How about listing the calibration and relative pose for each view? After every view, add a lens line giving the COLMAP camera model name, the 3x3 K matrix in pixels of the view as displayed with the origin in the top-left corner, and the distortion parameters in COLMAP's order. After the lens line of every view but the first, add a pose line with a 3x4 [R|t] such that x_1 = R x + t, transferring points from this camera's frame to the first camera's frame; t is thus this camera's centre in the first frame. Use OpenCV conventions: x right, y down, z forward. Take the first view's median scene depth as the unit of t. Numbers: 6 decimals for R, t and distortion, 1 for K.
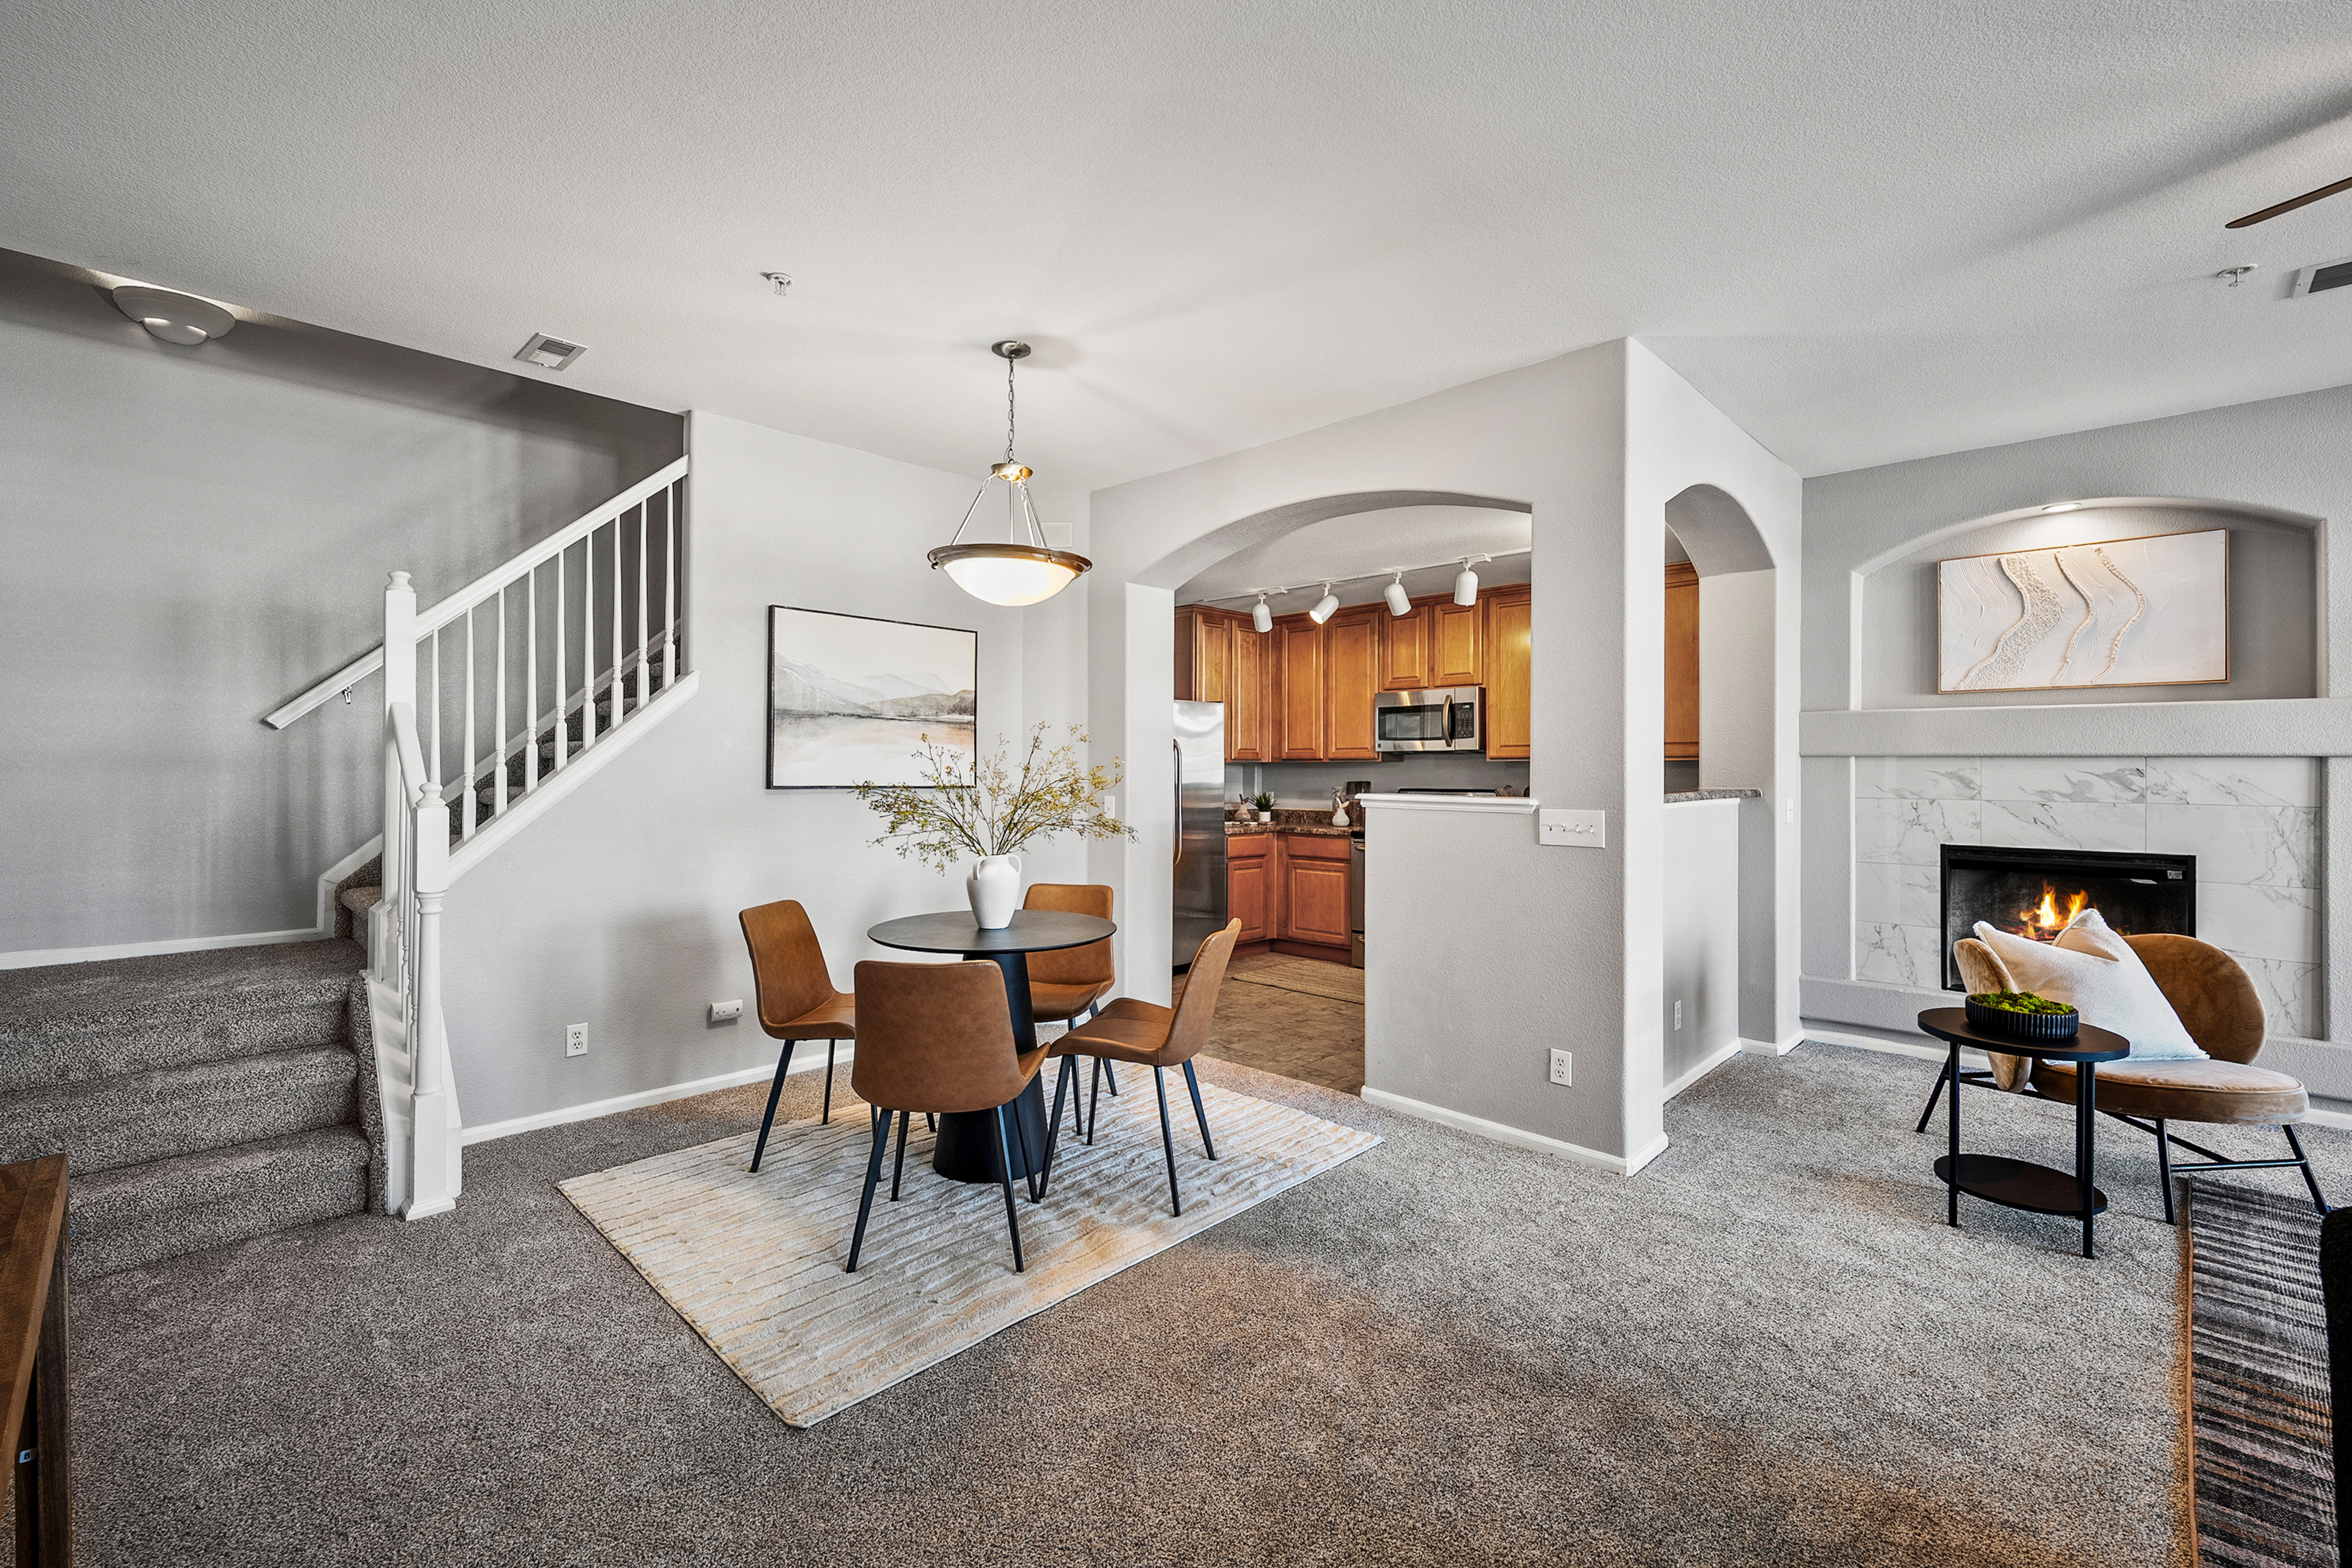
lens RADIAL K [[1006.7, 0, 1161.0], [0, 1006.7, 759.9], [0, 0, 1]] dist [0.003091, 0.000743]
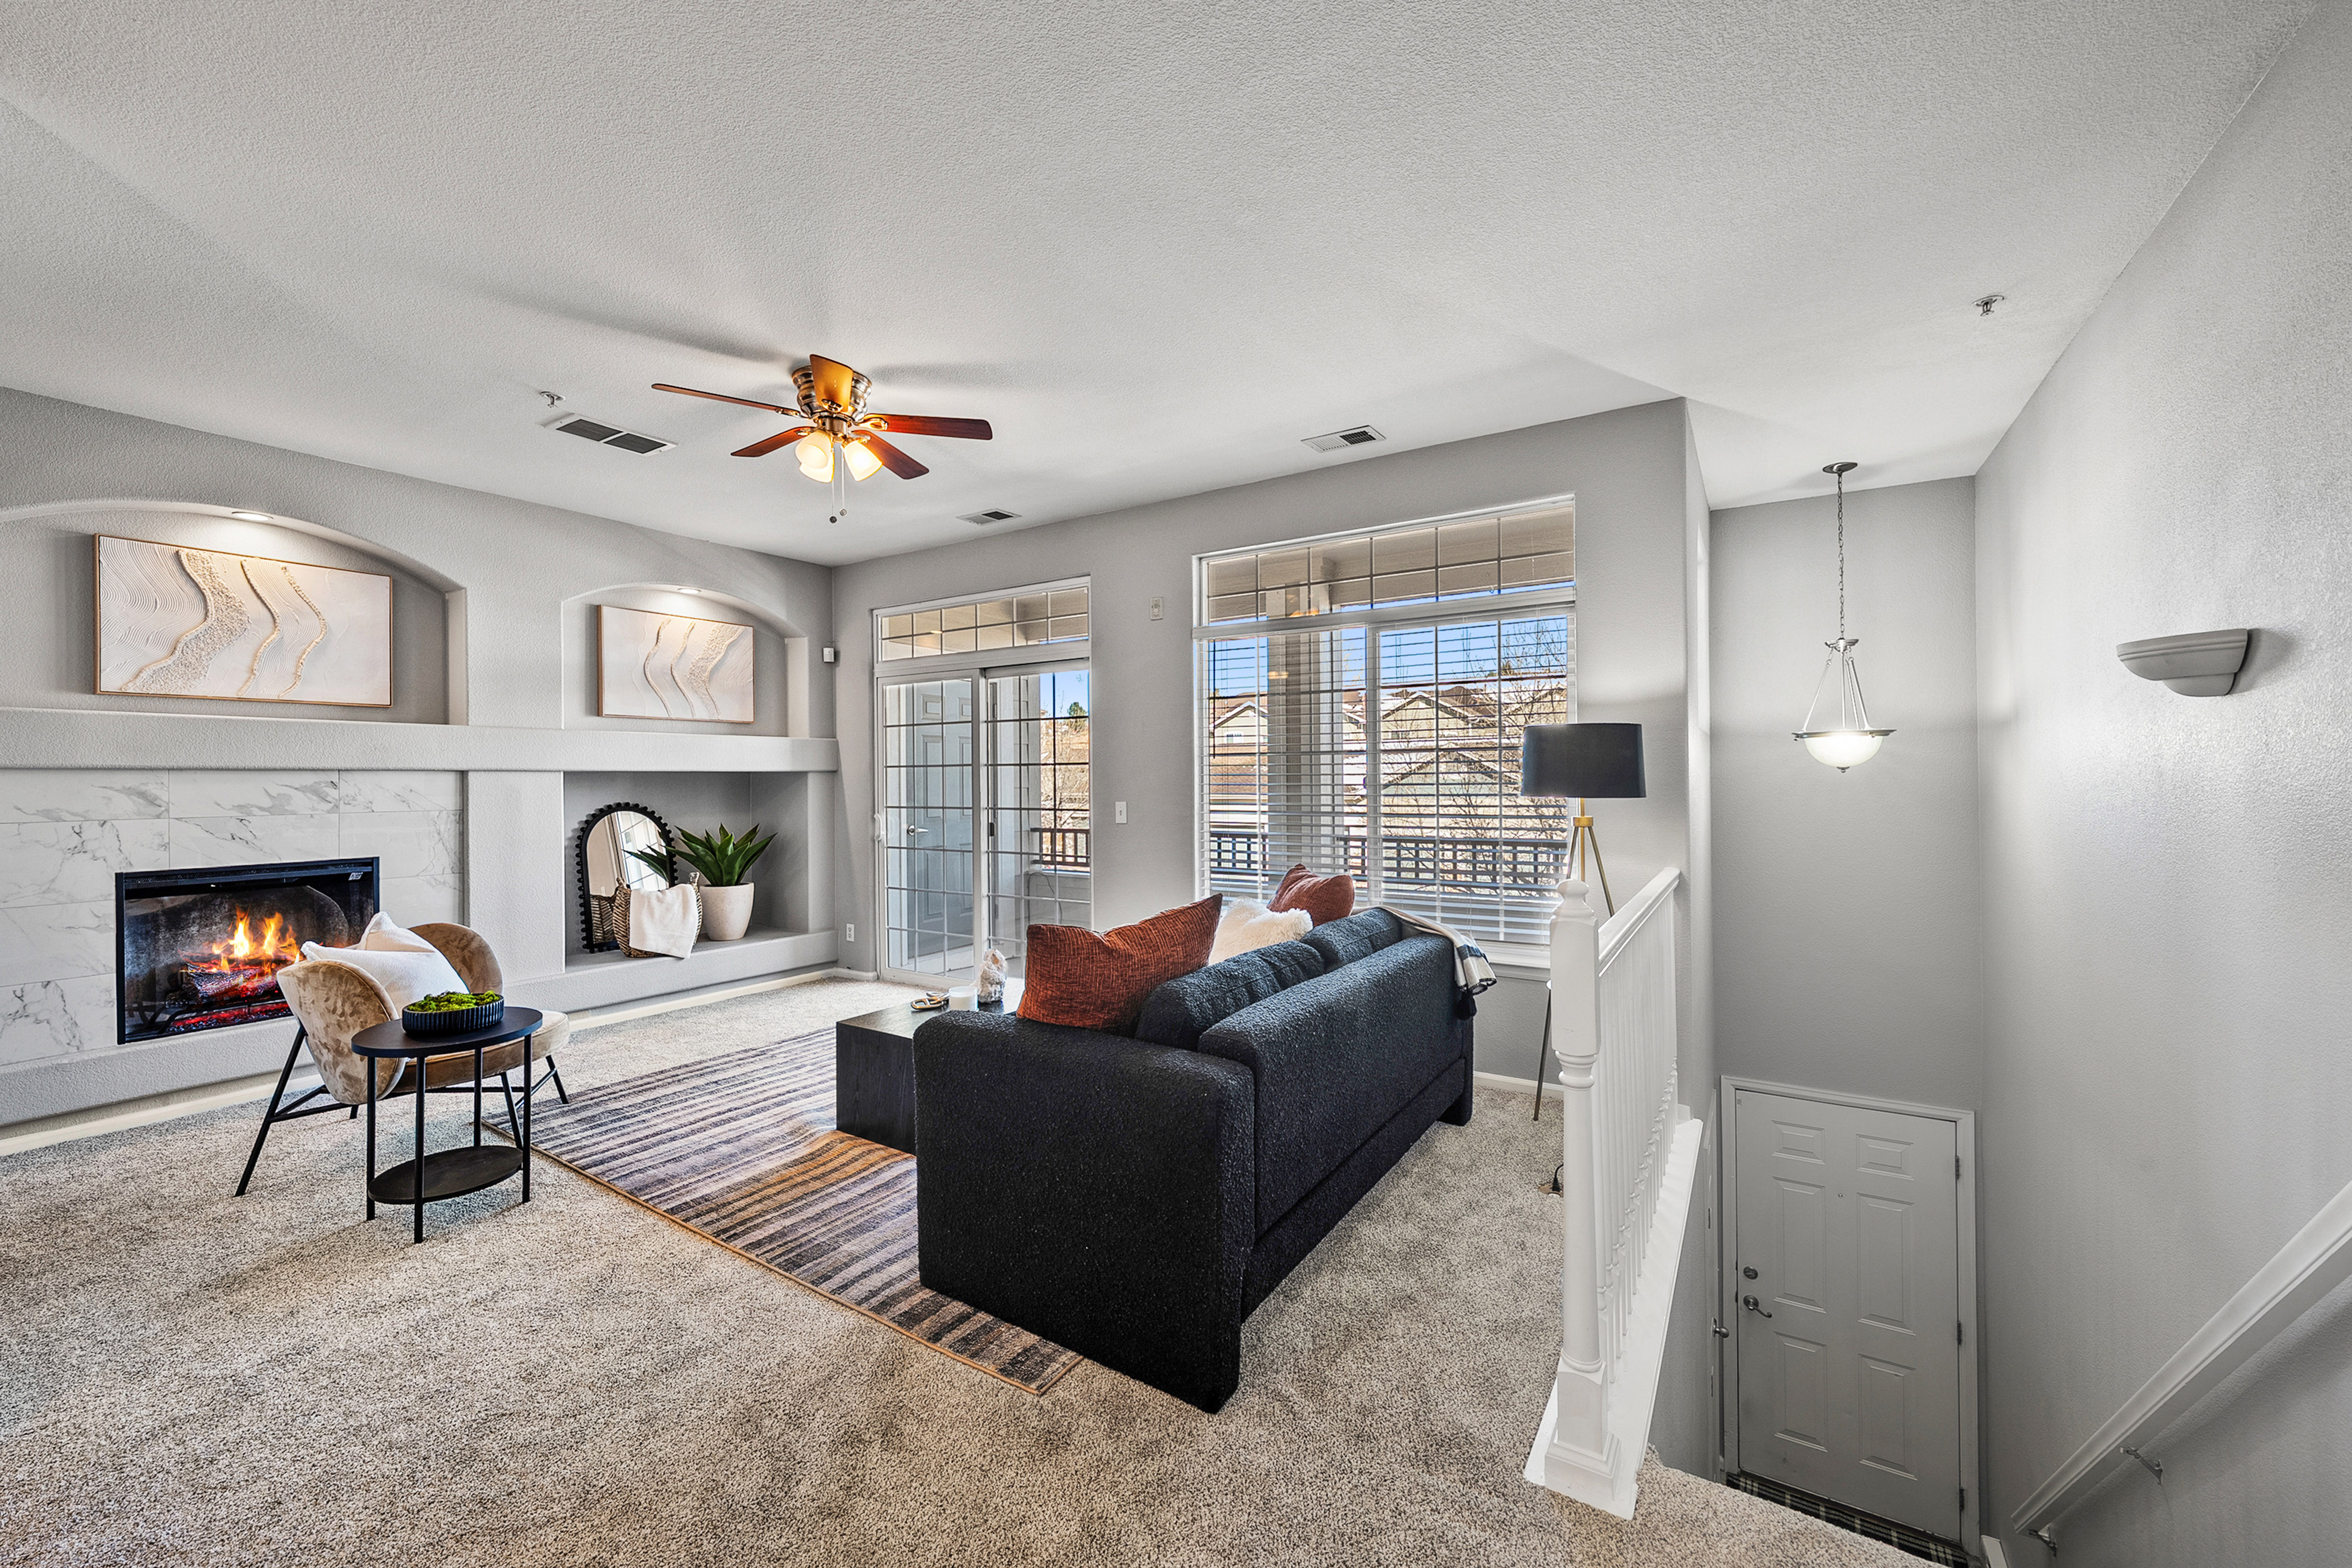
lens RADIAL K [[927.0, 0, 1160.8], [0, 927.0, 774.9], [0, 0, 1]] dist [0.002776, -0.000172]
pose [[-0.198850, 0.000161, 0.980030, -0.168270], [0.000548, 1.000000, -0.000053, 0.002123], [-0.980030, 0.000527, -0.198850, 0.308616]]
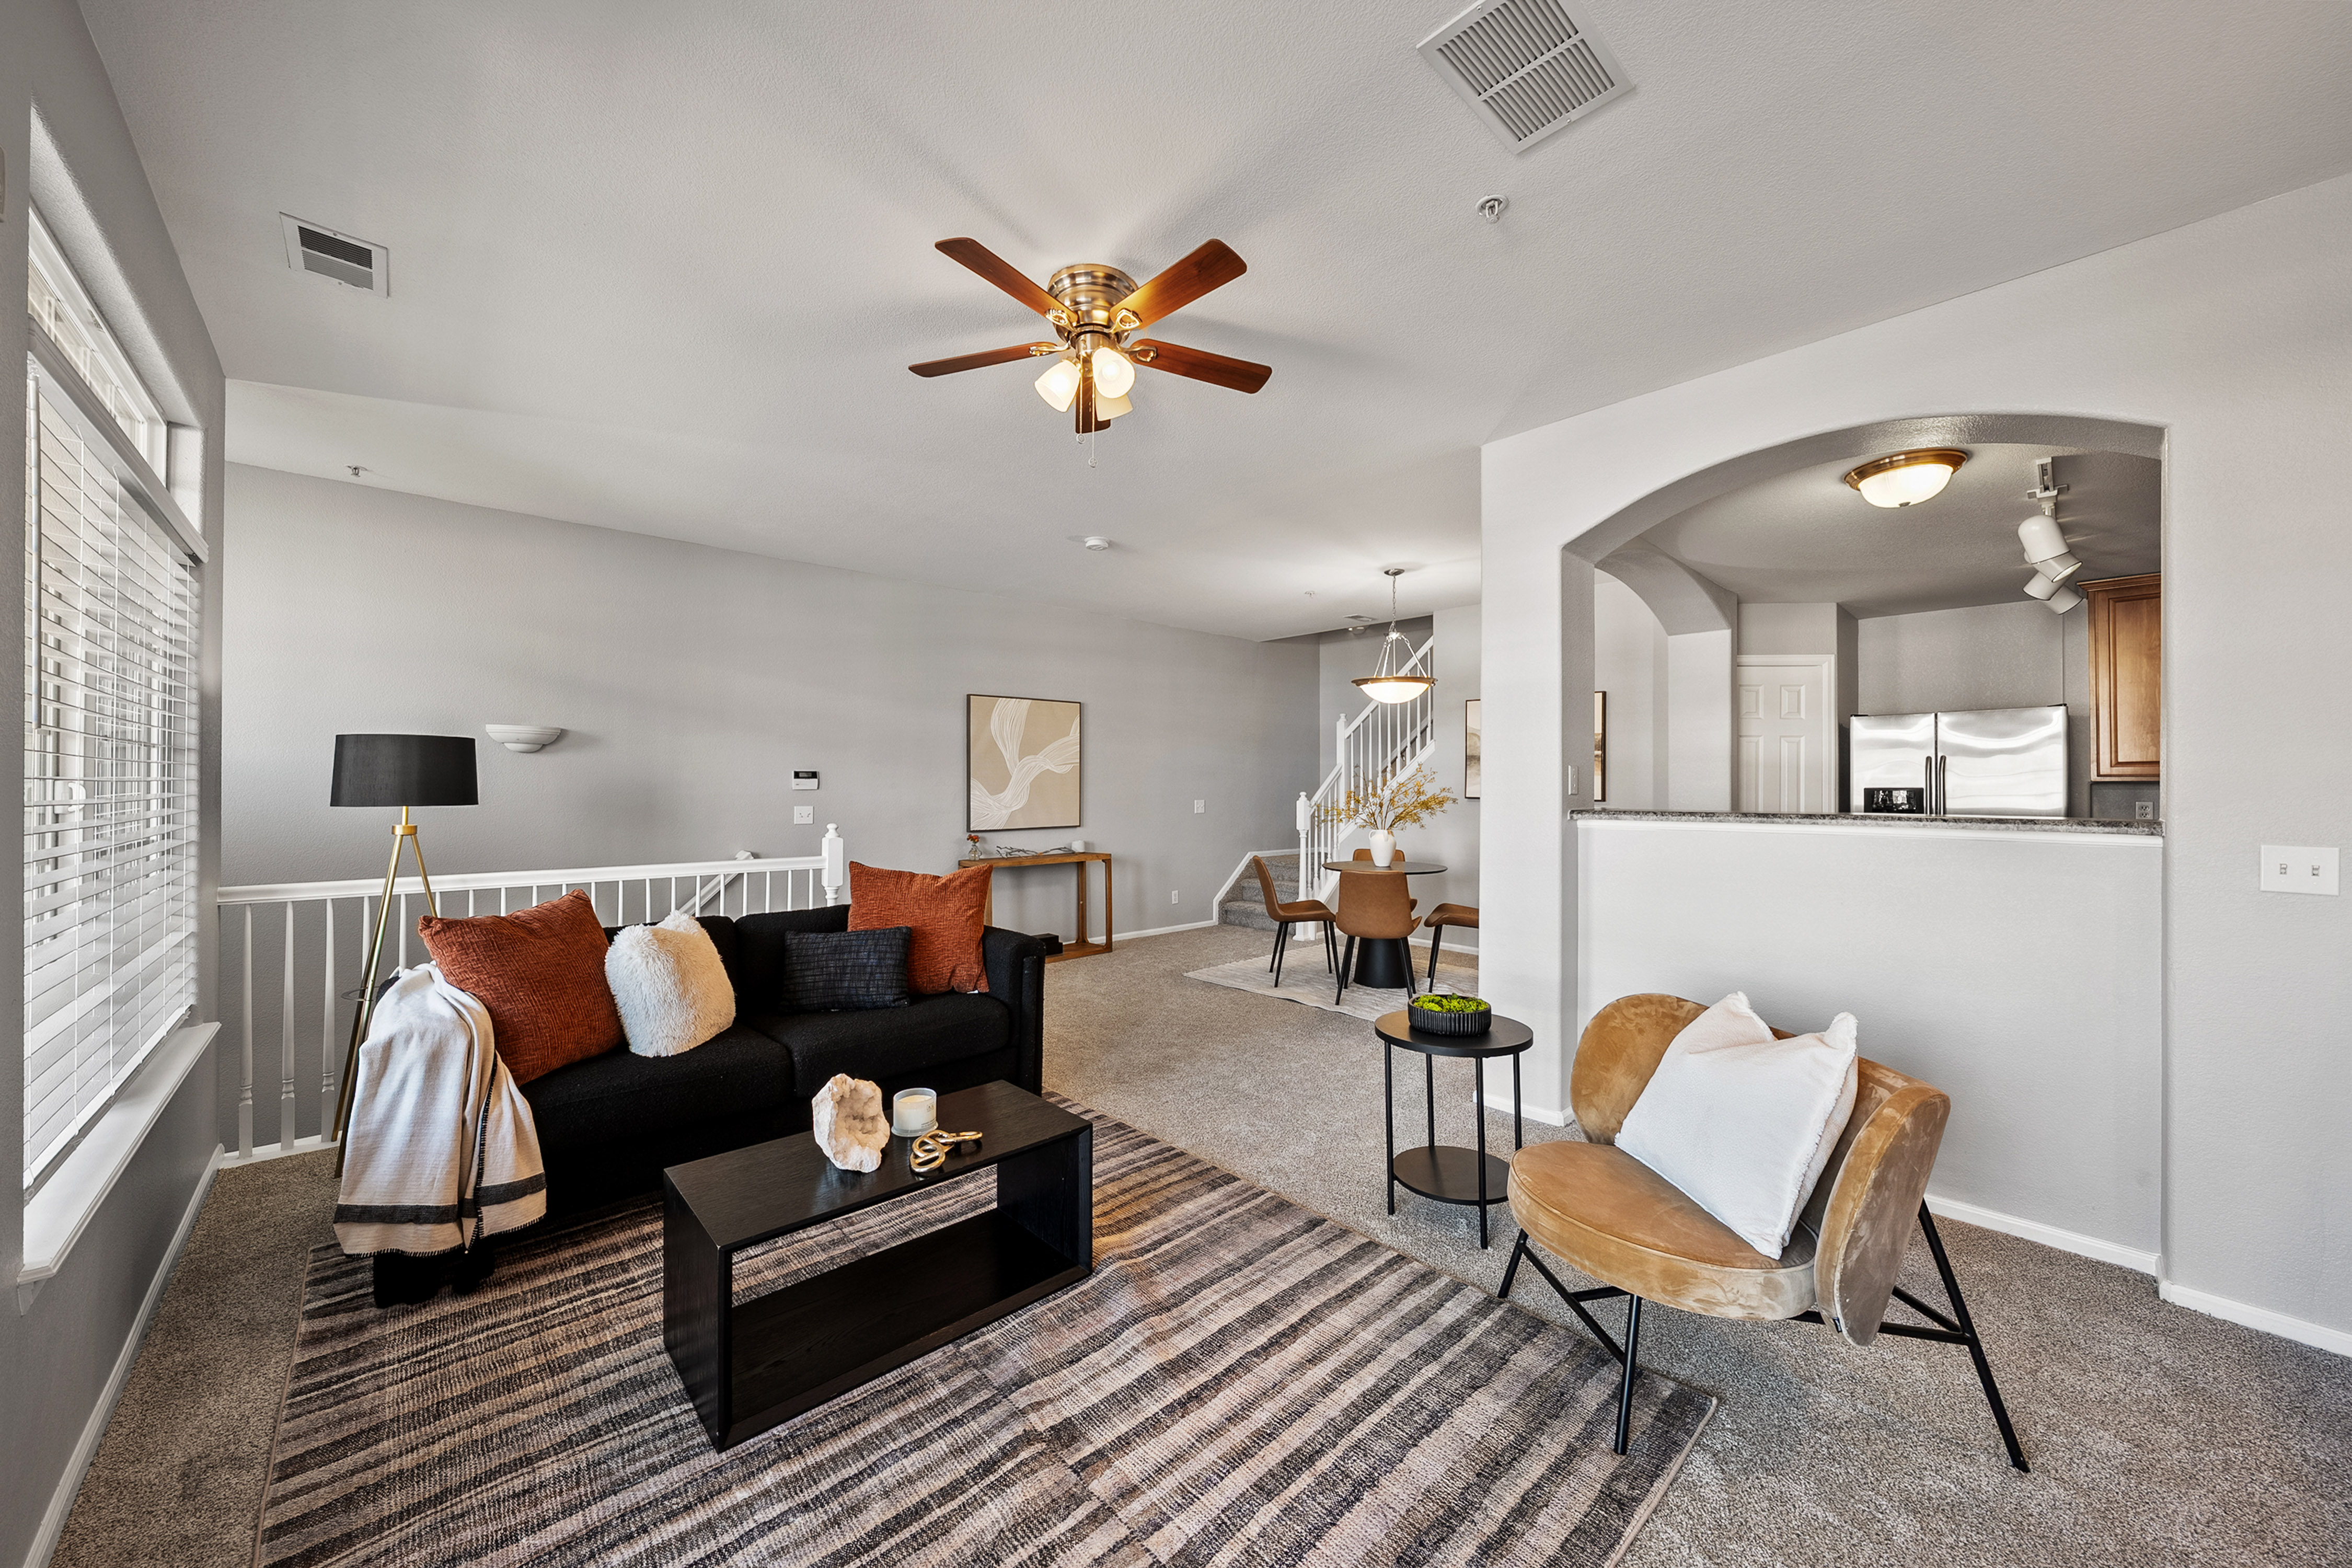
lens RADIAL K [[828.4, 0, 1164.2], [0, 828.4, 797.6], [0, 0, 1]] dist [0.000968, -0.000856]
pose [[-0.046315, 0.013550, -0.998835, 1.149768], [0.002203, 0.999907, 0.013462, 0.007194], [0.998924, -0.001577, -0.046341, 0.488928]]
